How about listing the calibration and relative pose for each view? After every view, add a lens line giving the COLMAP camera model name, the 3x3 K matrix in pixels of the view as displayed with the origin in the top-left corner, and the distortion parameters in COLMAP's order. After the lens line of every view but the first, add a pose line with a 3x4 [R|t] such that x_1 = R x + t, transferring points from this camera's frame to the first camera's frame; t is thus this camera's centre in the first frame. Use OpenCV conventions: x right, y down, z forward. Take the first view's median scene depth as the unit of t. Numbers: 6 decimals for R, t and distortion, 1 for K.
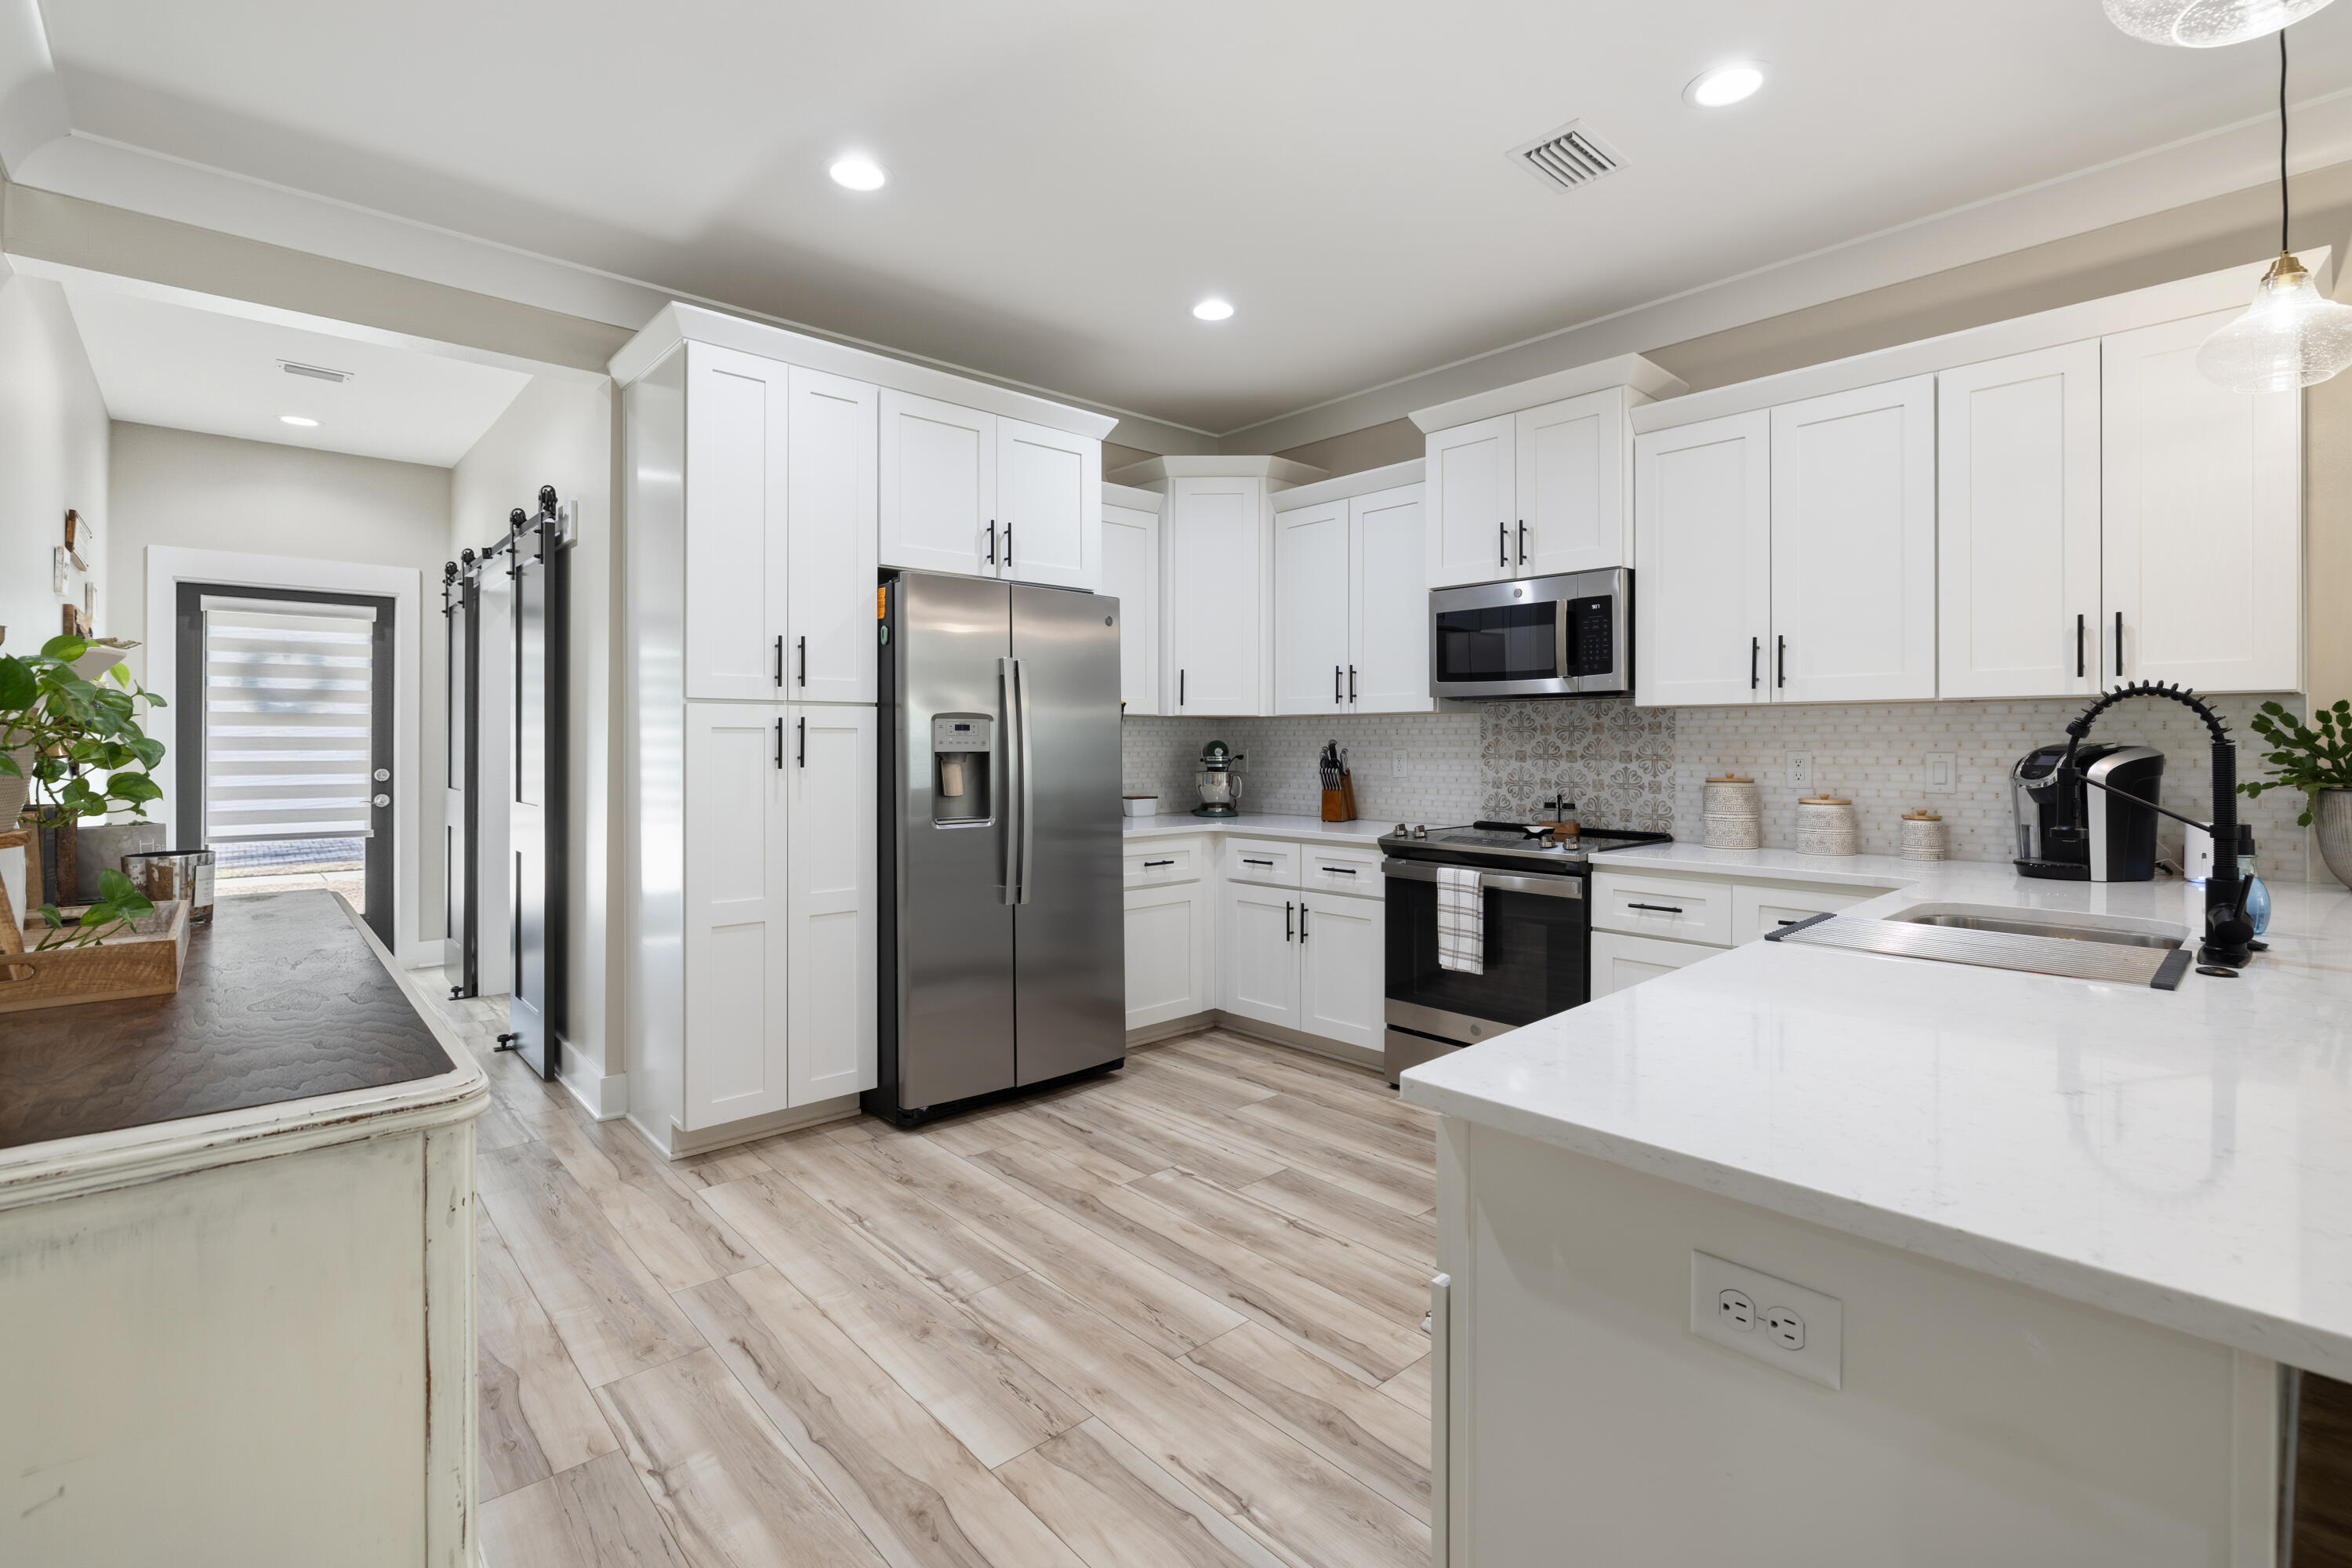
lens RADIAL K [[1120.0, 0, 1230.4], [0, 1120.0, 748.1], [0, 0, 1]] dist [-0.015153, 0.002327]
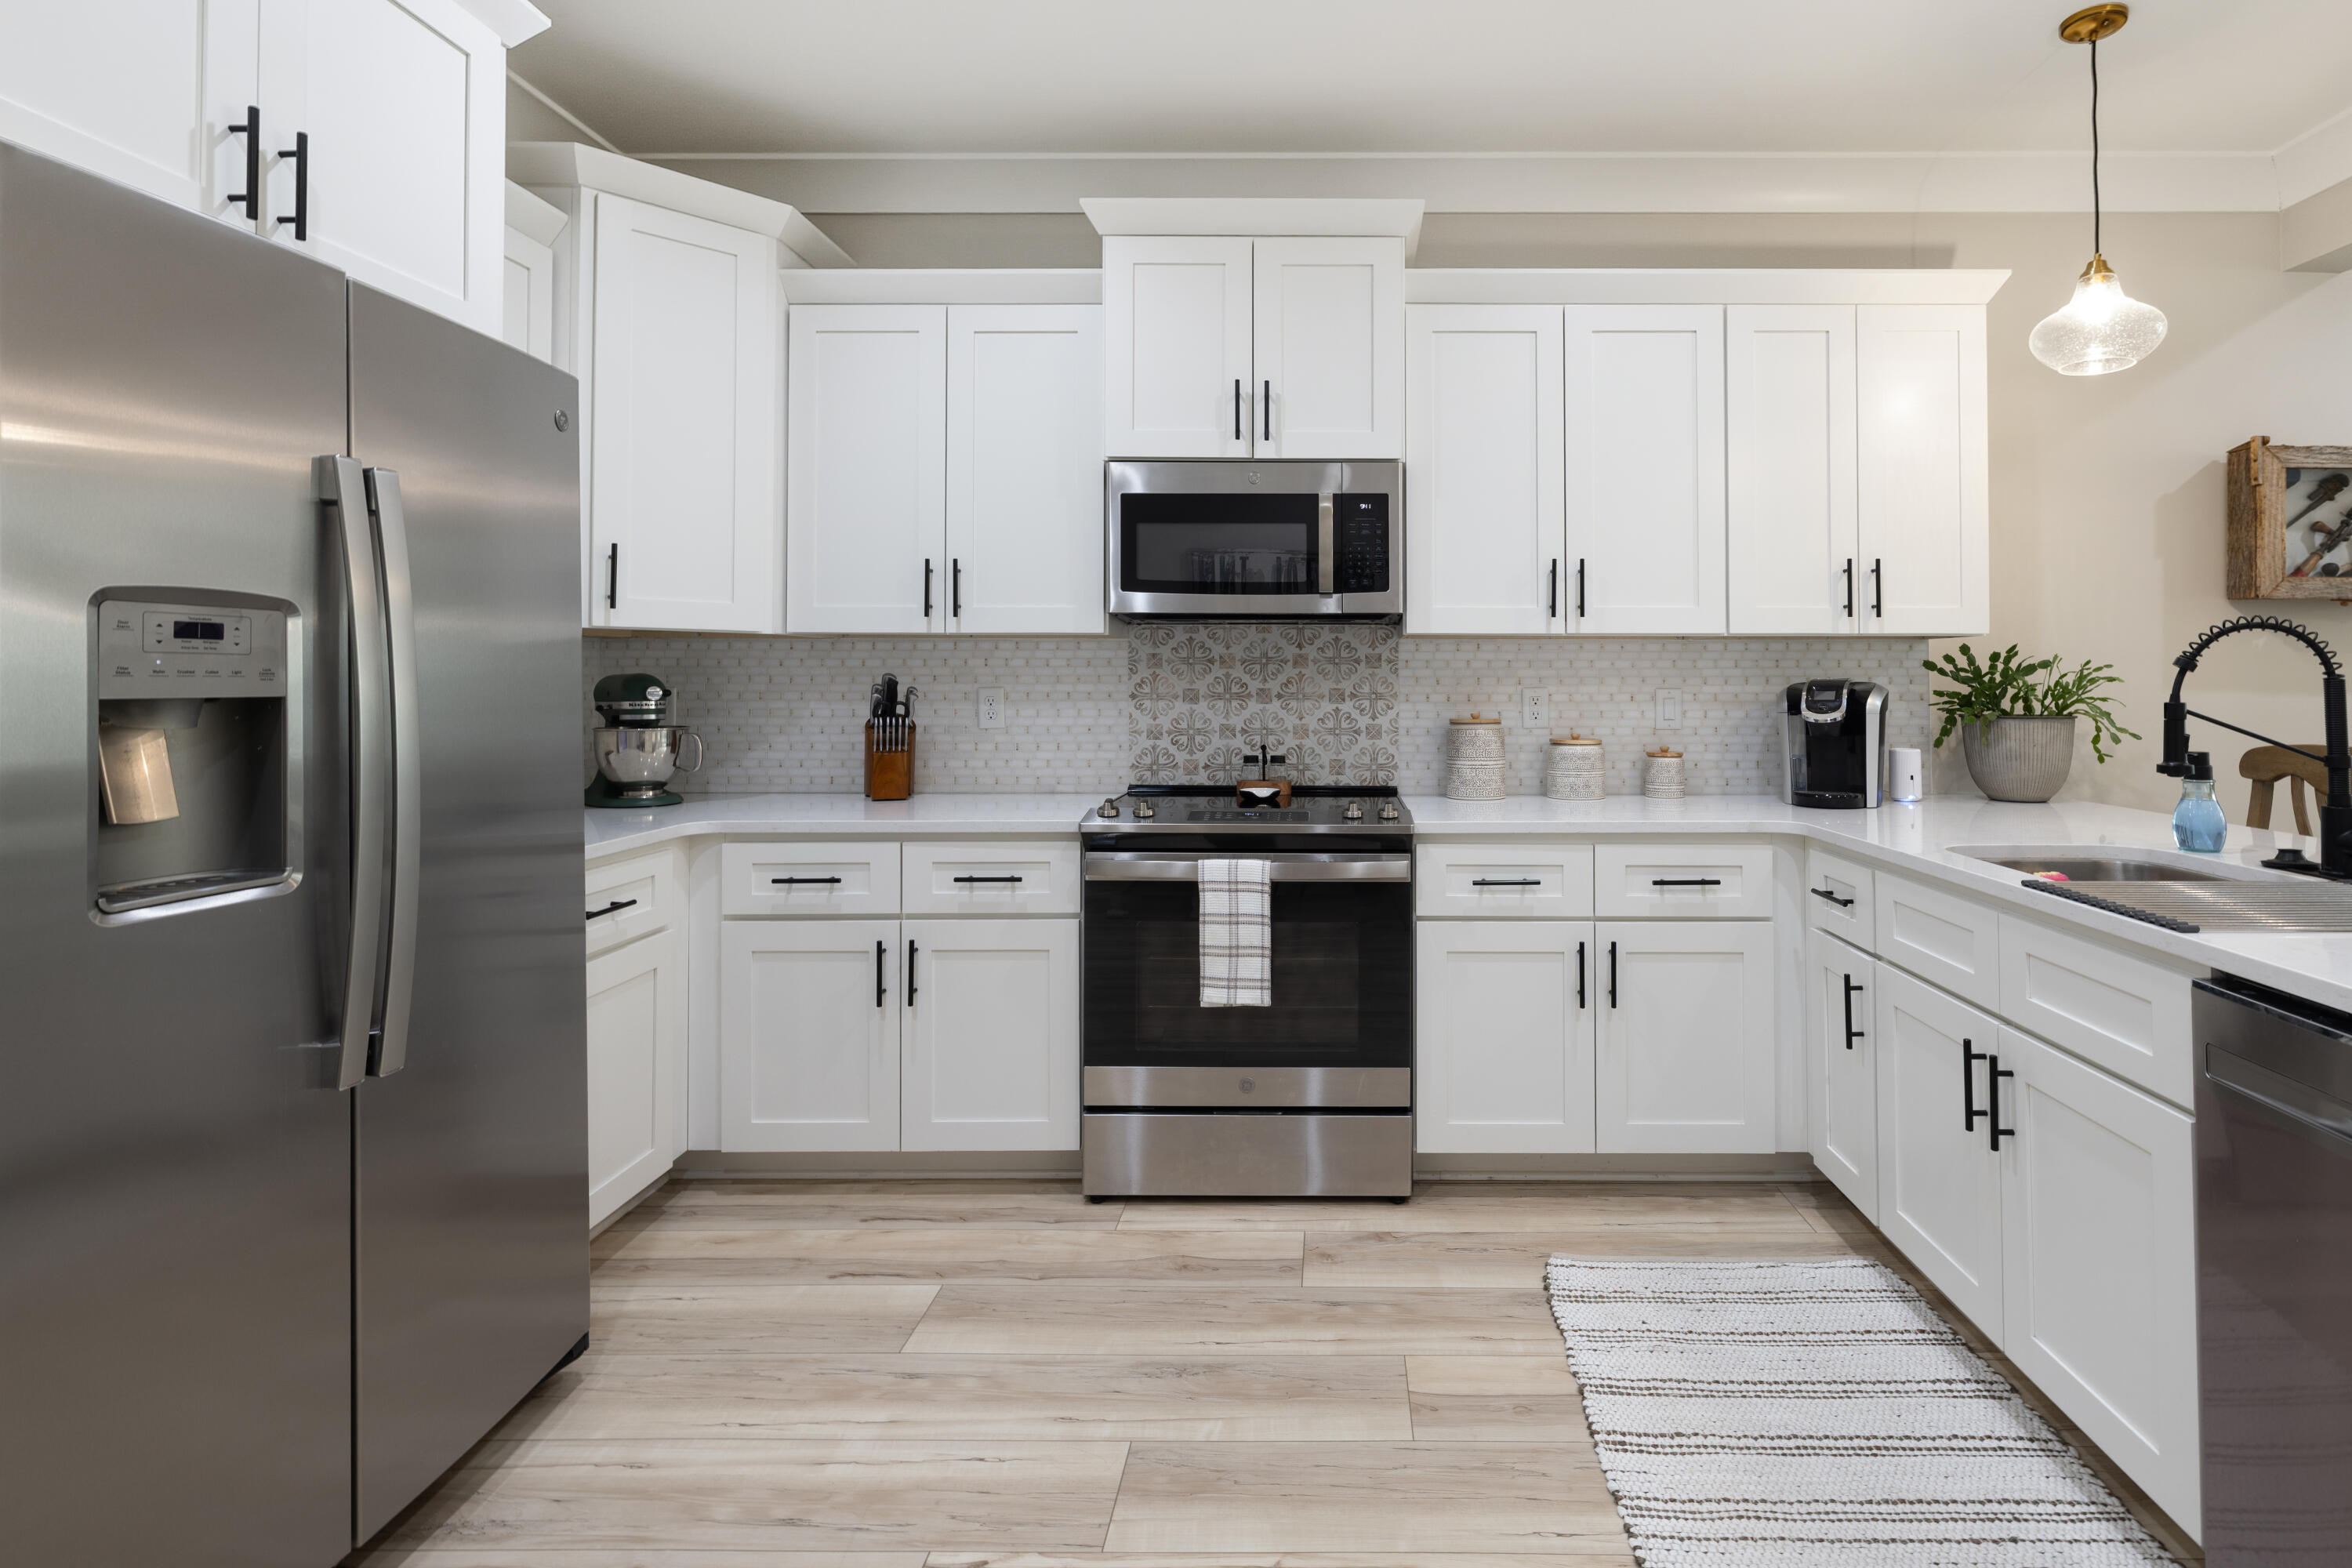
lens RADIAL K [[1080.1, 0, 1334.0], [0, 1080.1, 665.0], [0, 0, 1]] dist [-0.000505, 0.002108]
pose [[0.677919, 0.011828, 0.735042, -0.235436], [0.002785, 0.999822, -0.018658, 0.000089], [-0.735132, 0.014696, 0.677765, 0.470870]]
